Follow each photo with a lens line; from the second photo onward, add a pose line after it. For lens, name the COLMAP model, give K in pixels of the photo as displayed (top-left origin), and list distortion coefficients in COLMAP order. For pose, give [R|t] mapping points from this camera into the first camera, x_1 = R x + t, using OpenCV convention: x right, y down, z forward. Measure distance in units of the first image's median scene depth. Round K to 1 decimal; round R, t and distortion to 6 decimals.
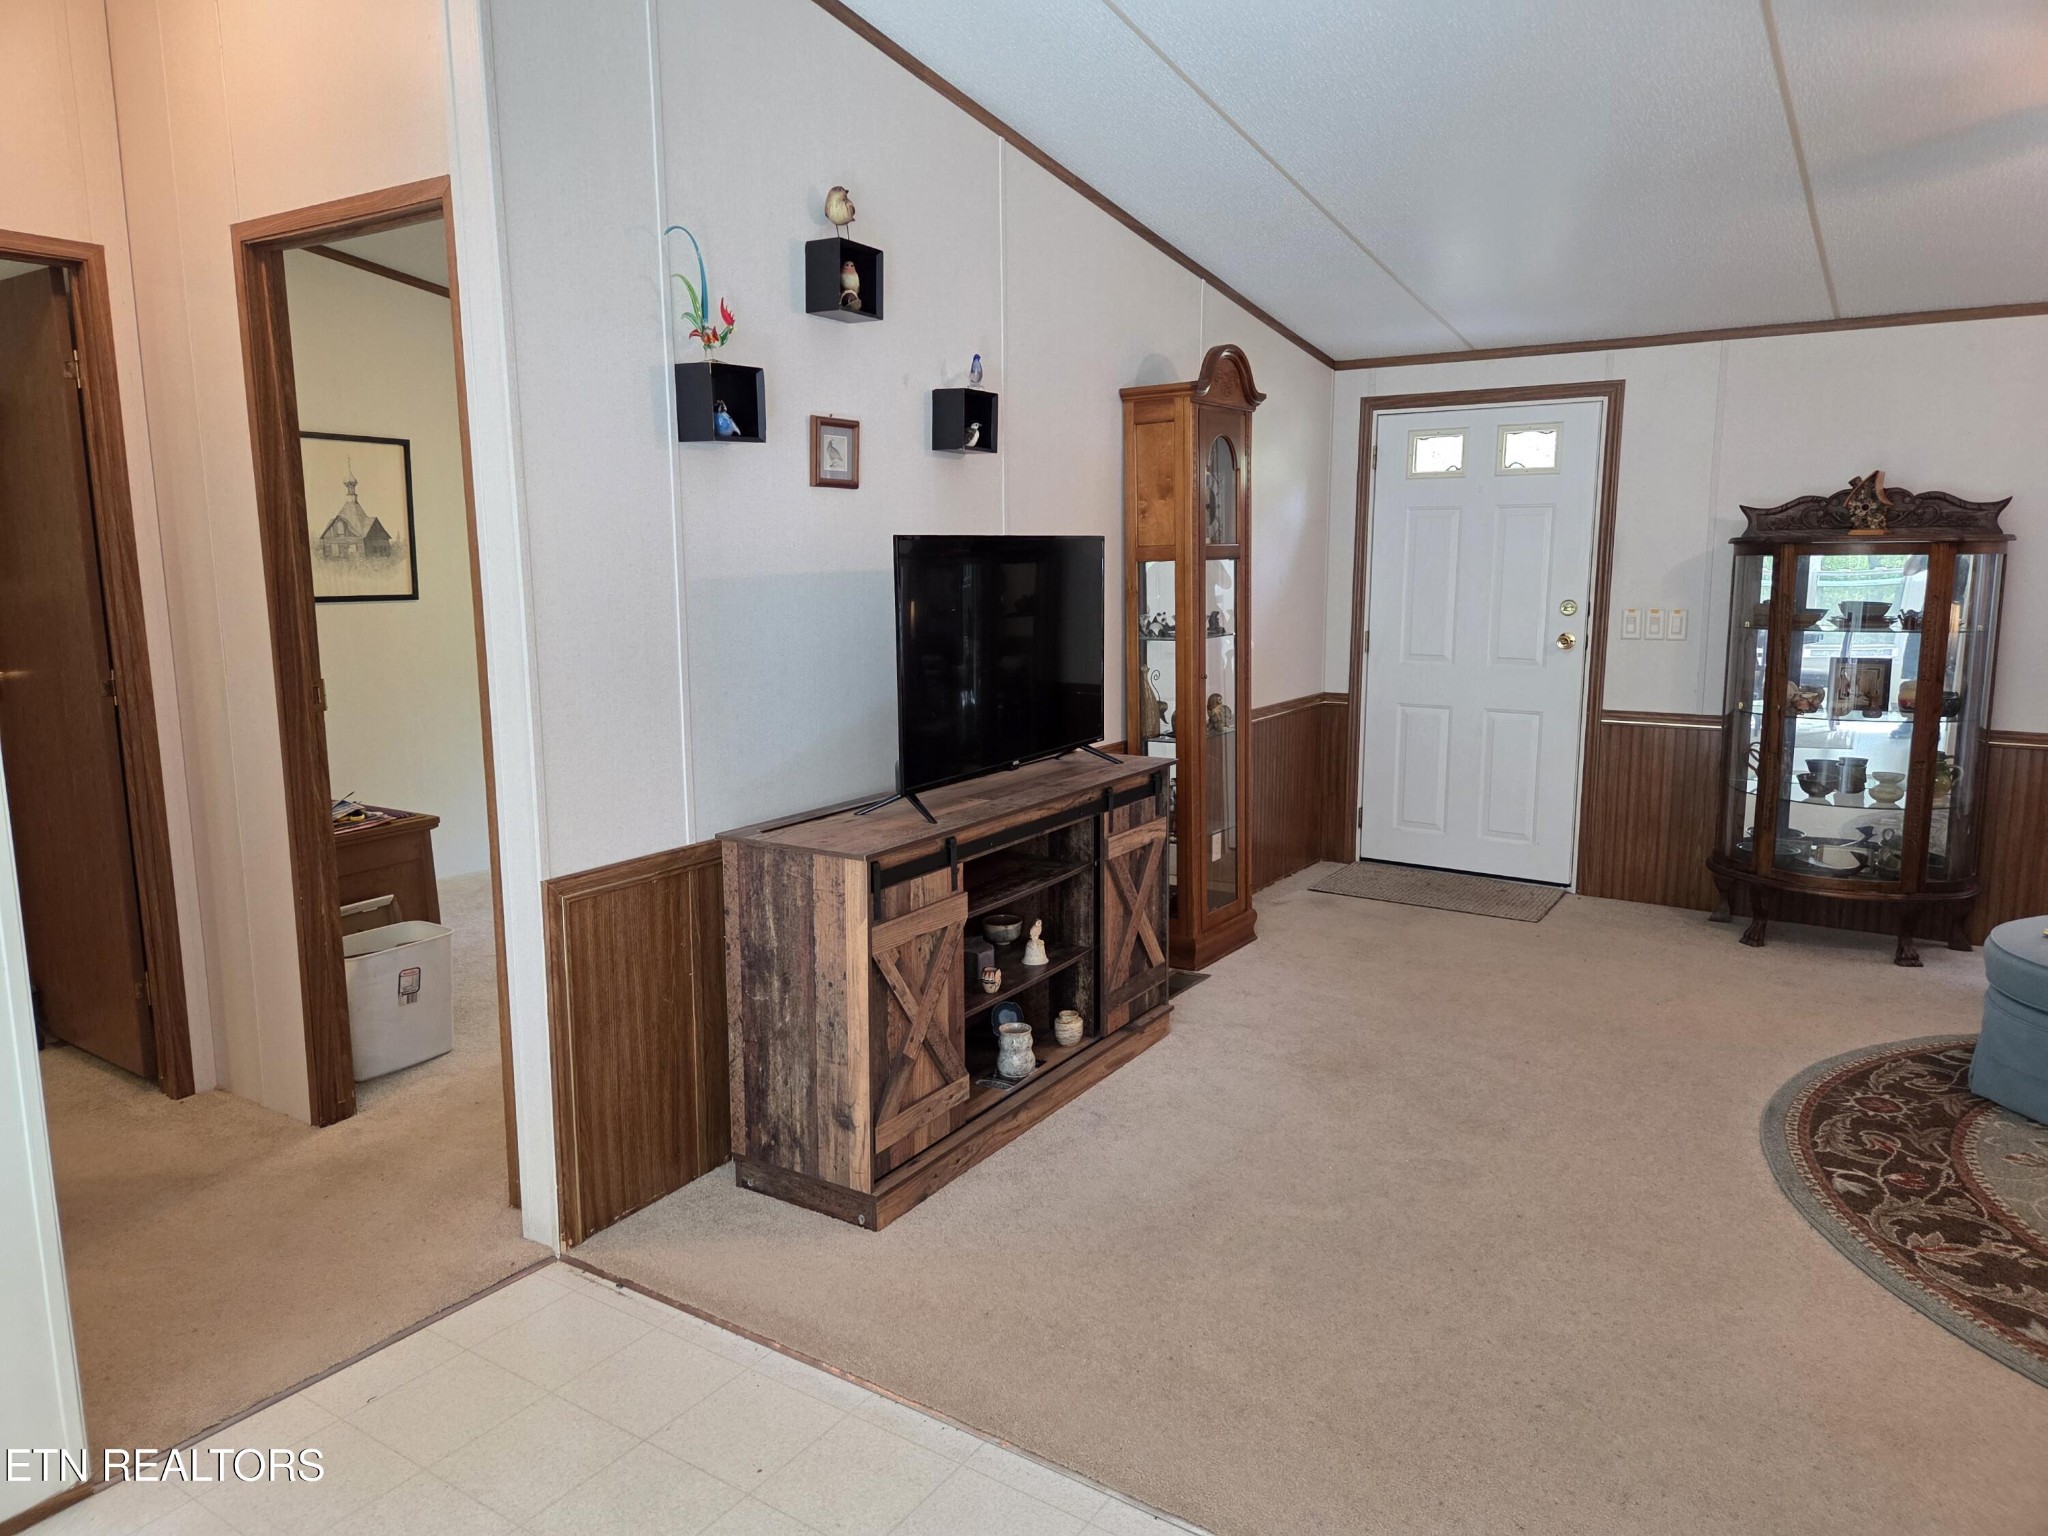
lens RADIAL K [[1368.4, 0, 1037.7], [0, 1368.4, 768.3], [0, 0, 1]] dist [0.047908, -0.008896]
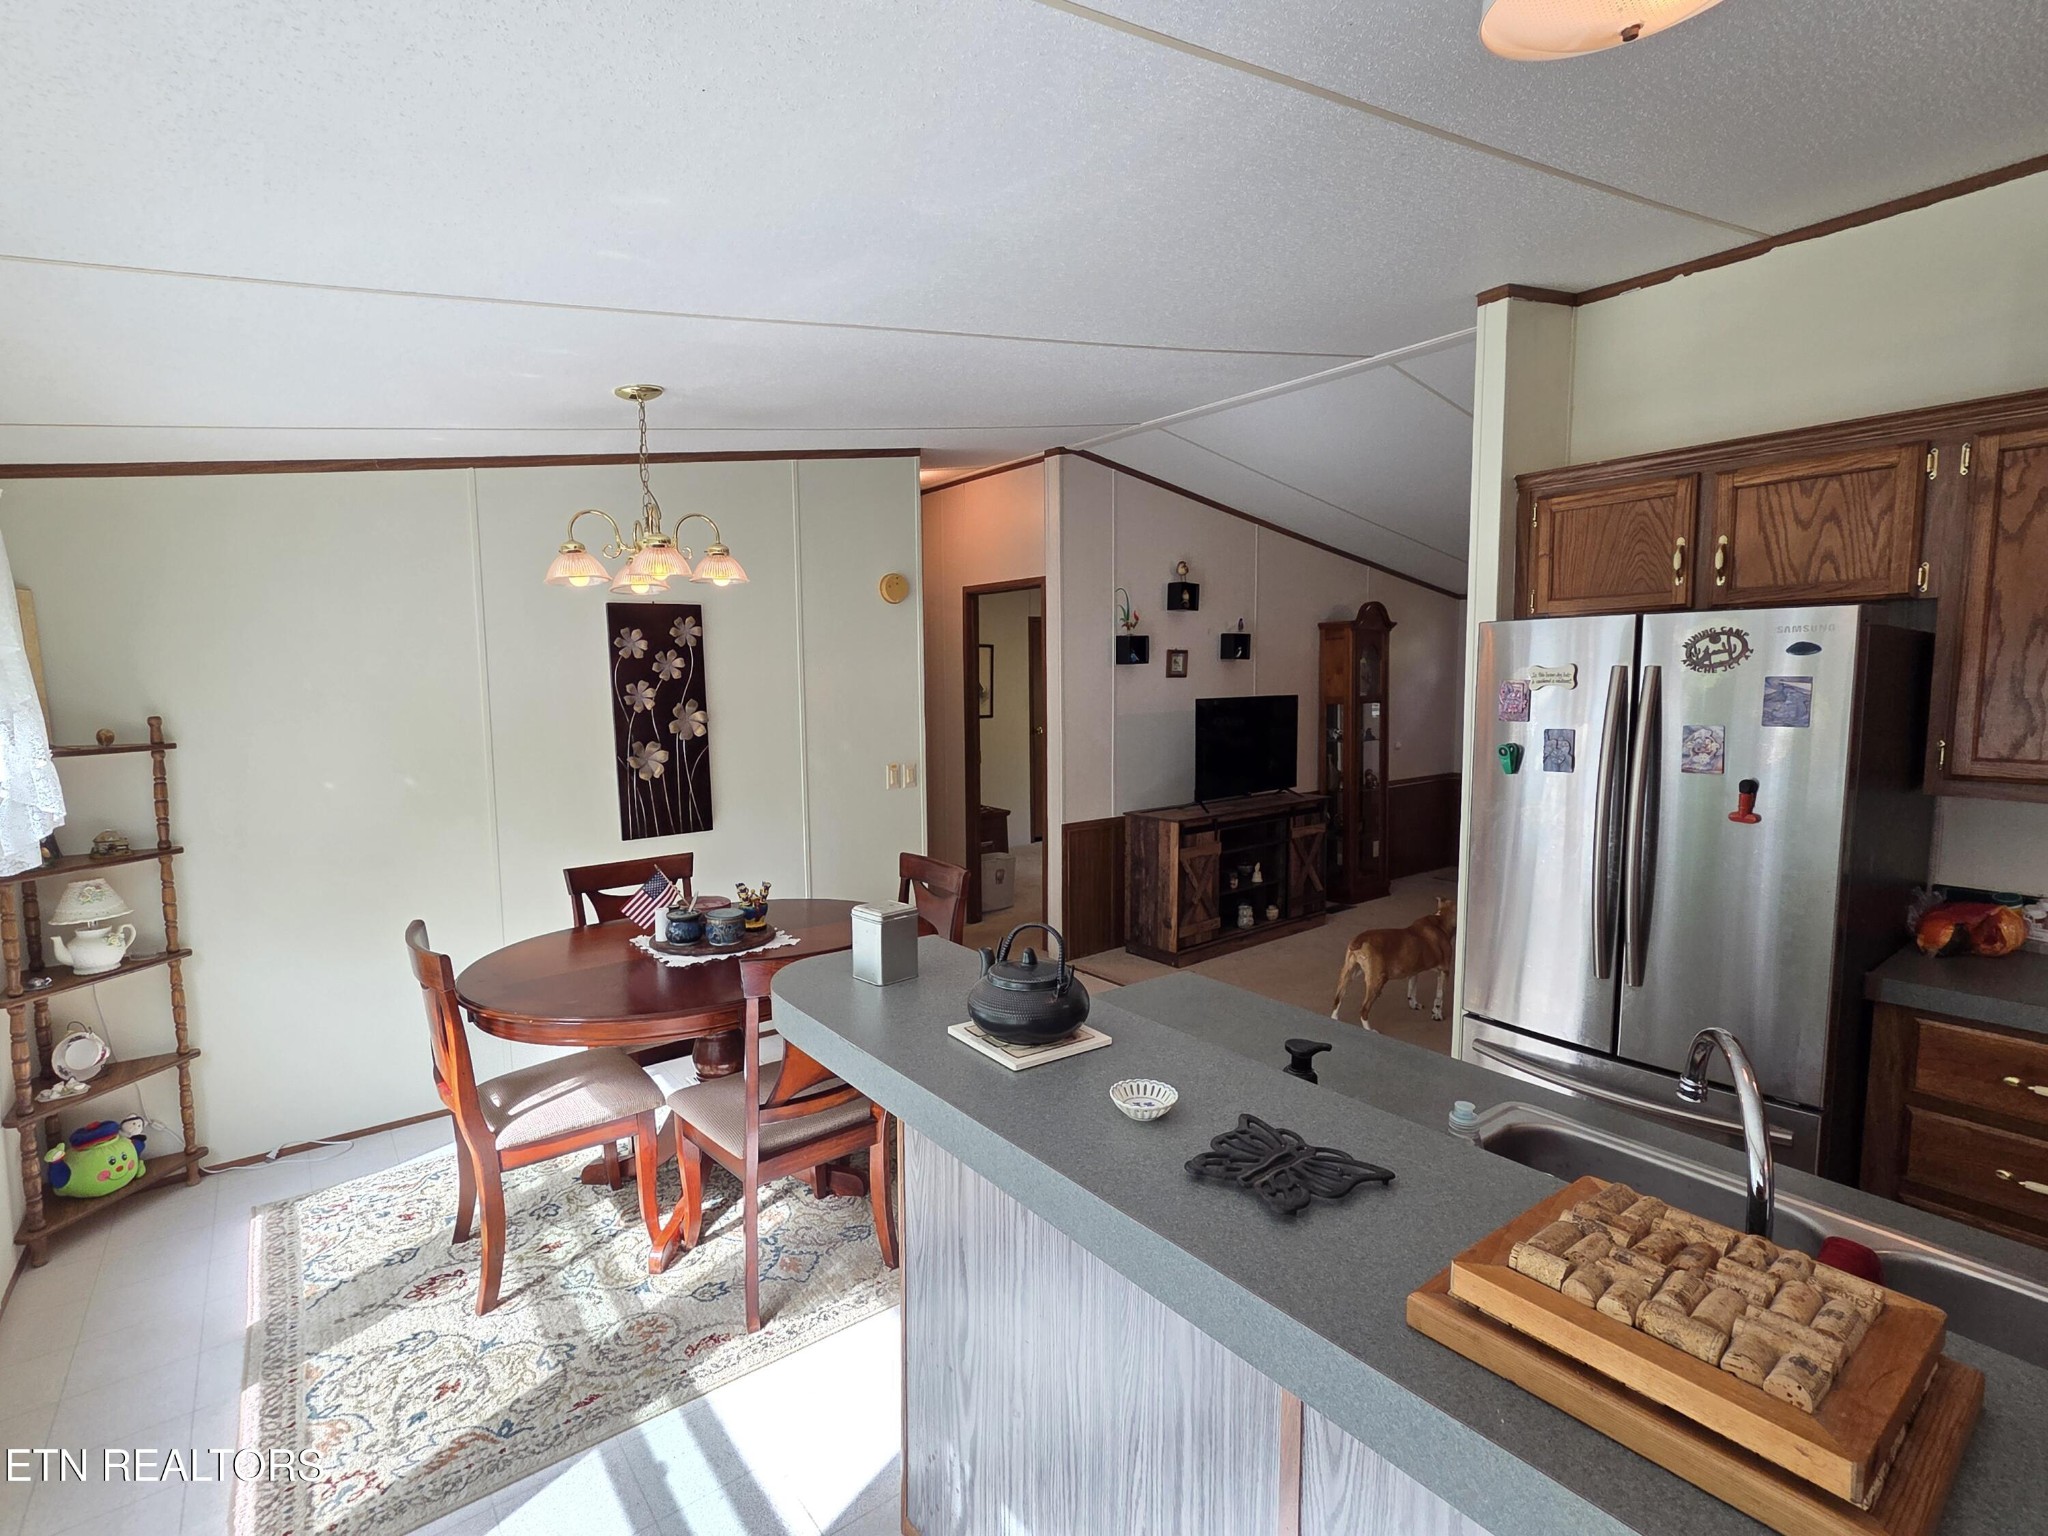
lens RADIAL K [[937.0, 0, 1030.6], [0, 937.0, 776.3], [0, 0, 1]] dist [-0.003457, 0.000187]
pose [[0.945477, 0.029942, -0.324309, 0.154965], [-0.047118, 0.997864, -0.045237, 0.059919], [0.322262, 0.058051, 0.944869, -0.661400]]
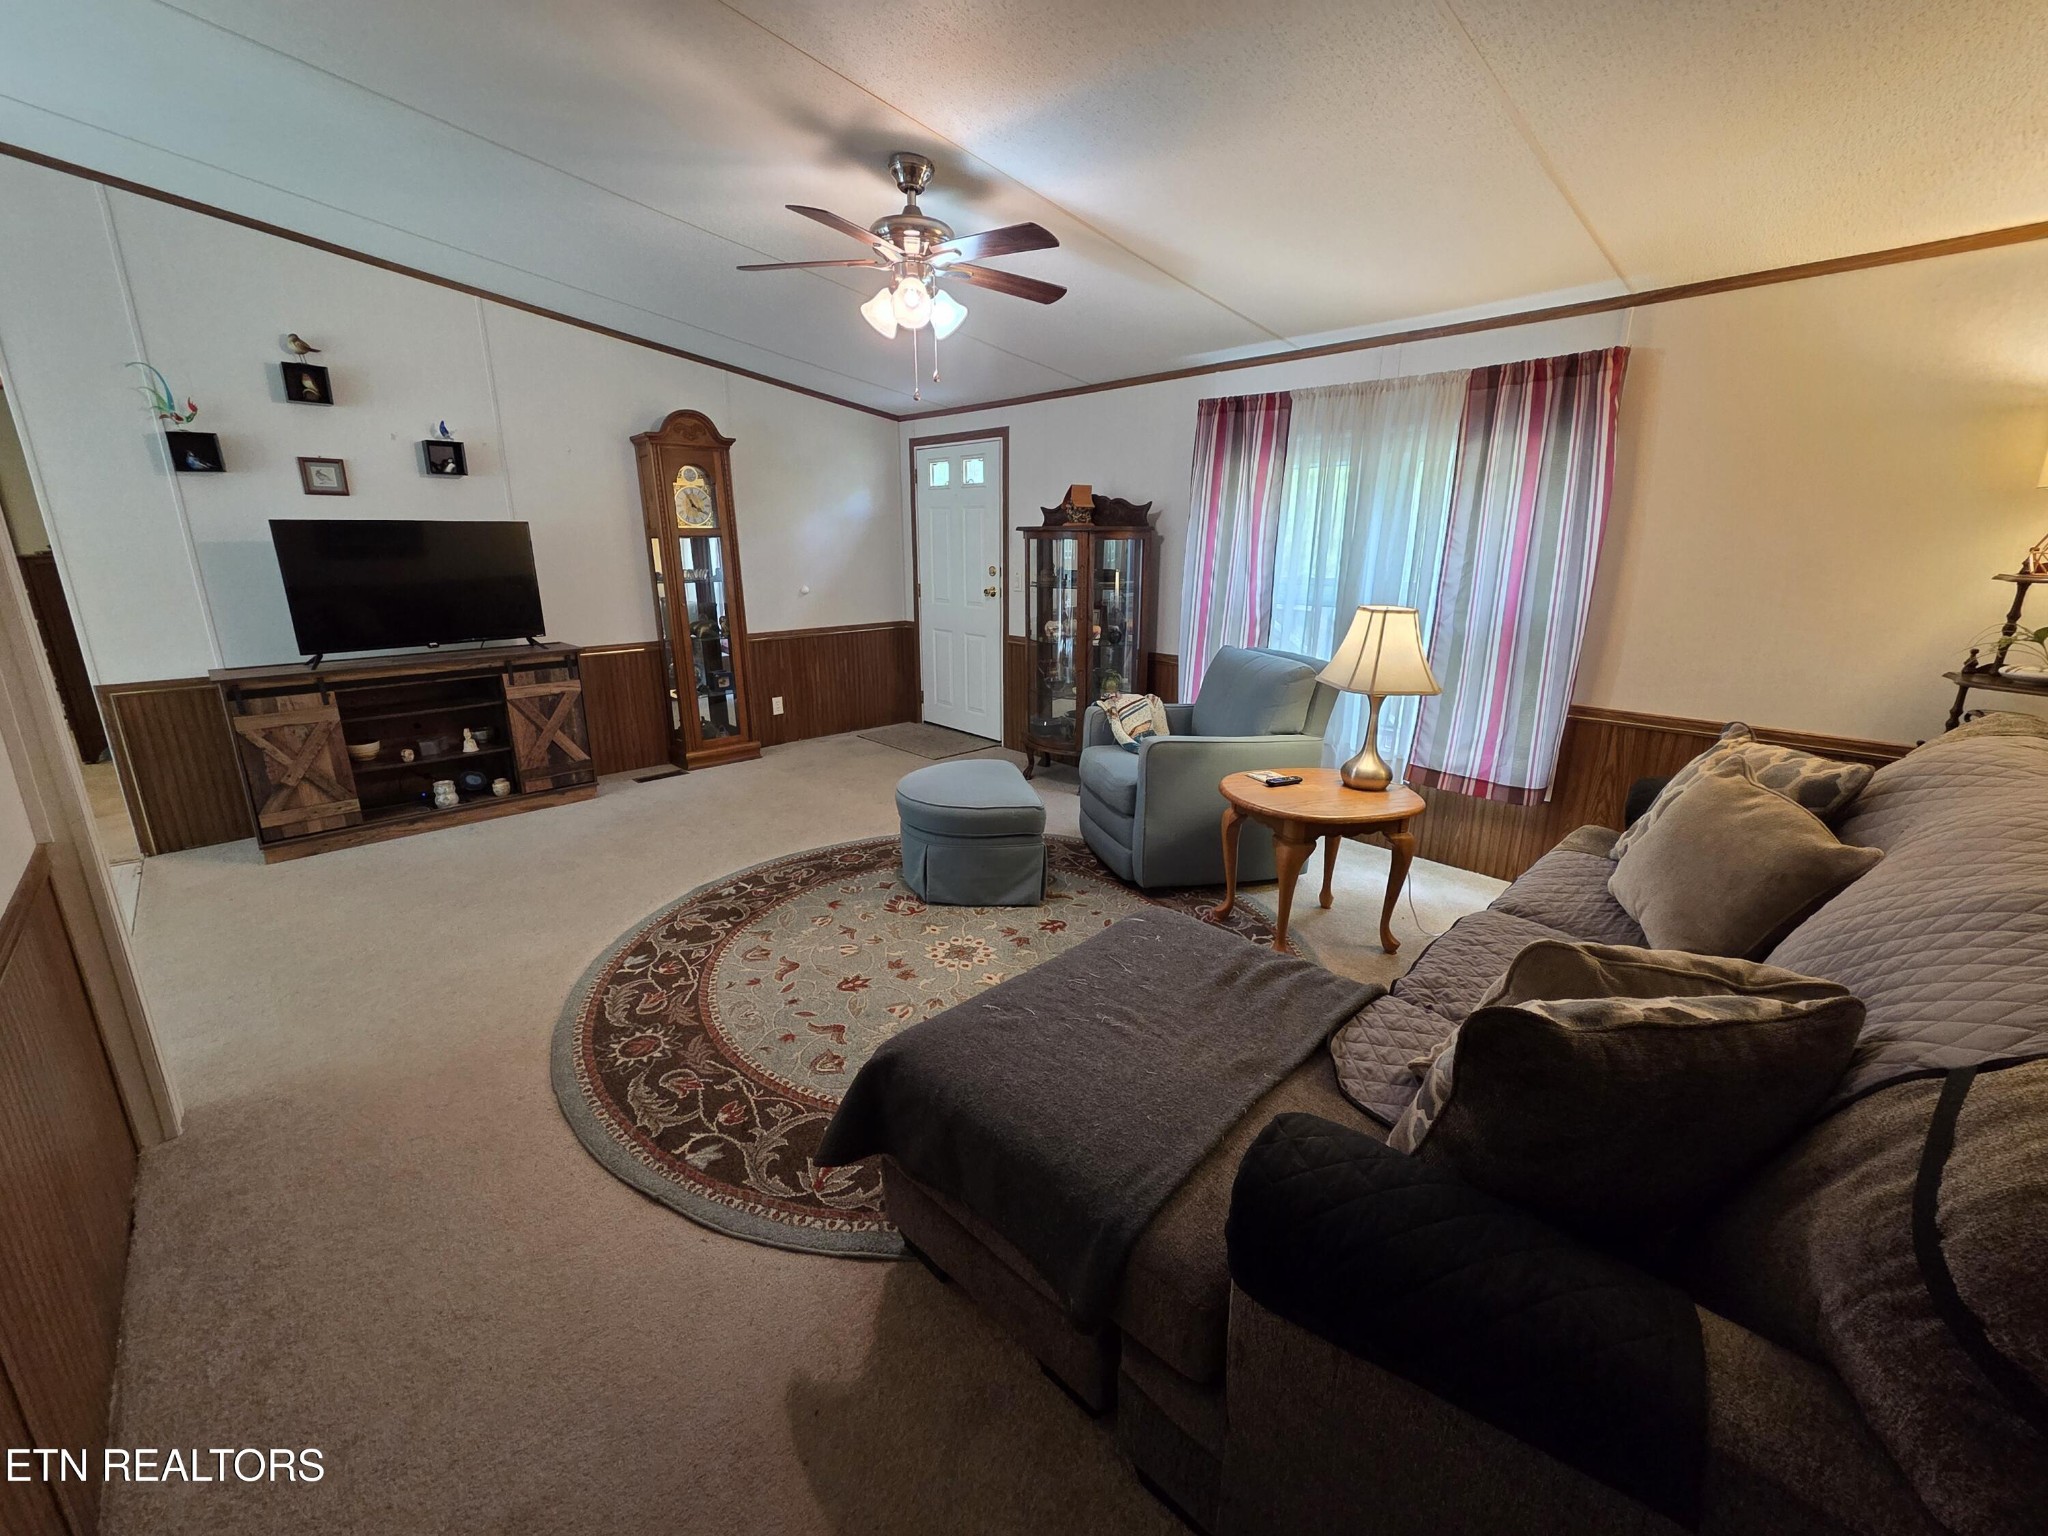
lens RADIAL K [[834.4, 0, 1021.6], [0, 834.4, 767.0], [0, 0, 1]] dist [-0.000112, -0.000226]
pose [[0.973266, 0.066564, -0.219824, 1.083919], [-0.041838, 0.992451, 0.115283, -0.002261], [0.225838, -0.103004, 0.968704, 0.047345]]
